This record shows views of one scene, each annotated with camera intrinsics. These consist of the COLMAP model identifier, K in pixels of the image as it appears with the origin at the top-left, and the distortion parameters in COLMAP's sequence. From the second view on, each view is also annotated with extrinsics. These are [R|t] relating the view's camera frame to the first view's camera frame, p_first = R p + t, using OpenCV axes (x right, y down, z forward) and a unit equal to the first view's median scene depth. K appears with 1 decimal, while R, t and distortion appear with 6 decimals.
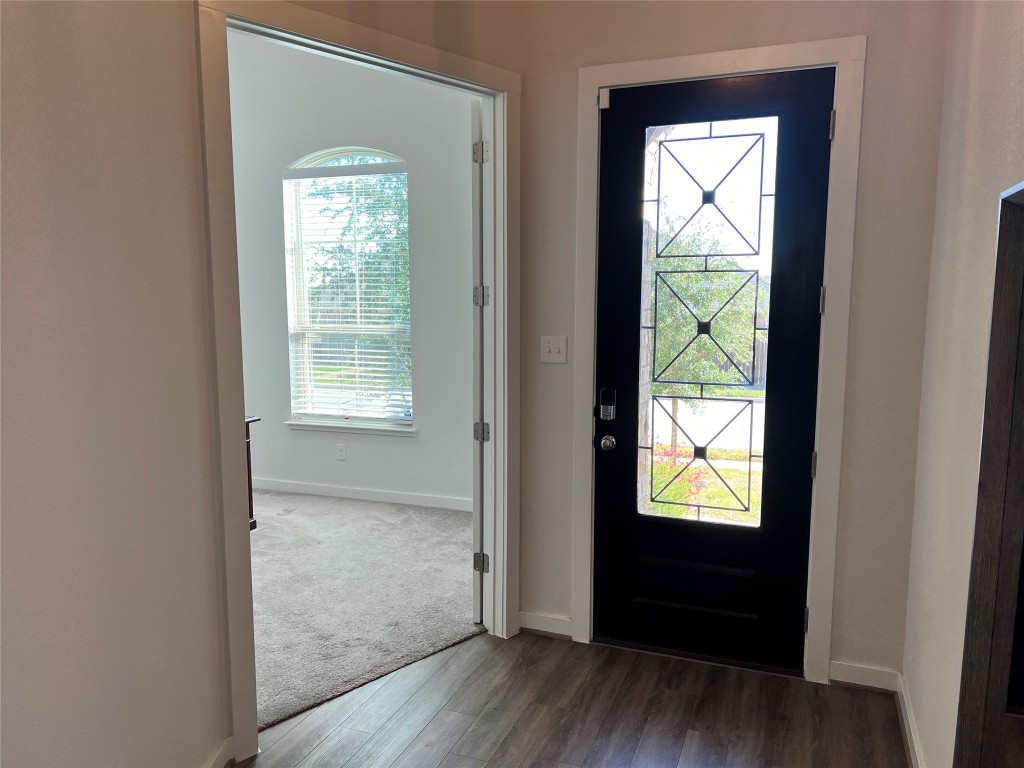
lens RADIAL K [[787.8, 0, 522.8], [0, 787.8, 390.3], [0, 0, 1]] dist [0.067296, -0.063396]
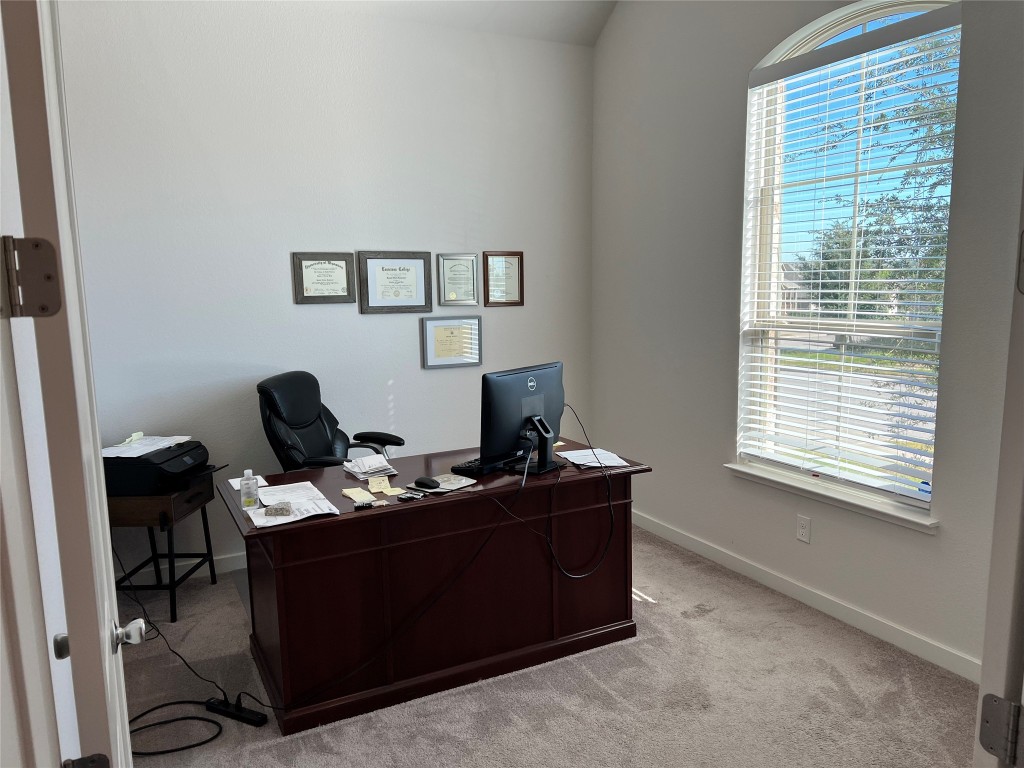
lens RADIAL K [[787.8, 0, 522.8], [0, 787.8, 390.3], [0, 0, 1]] dist [0.067296, -0.063396]
pose [[0.751709, 0.087832, -0.653619, -0.001325], [-0.067680, 0.996133, 0.056021, -0.048574], [0.656012, 0.002126, 0.754747, 0.402008]]
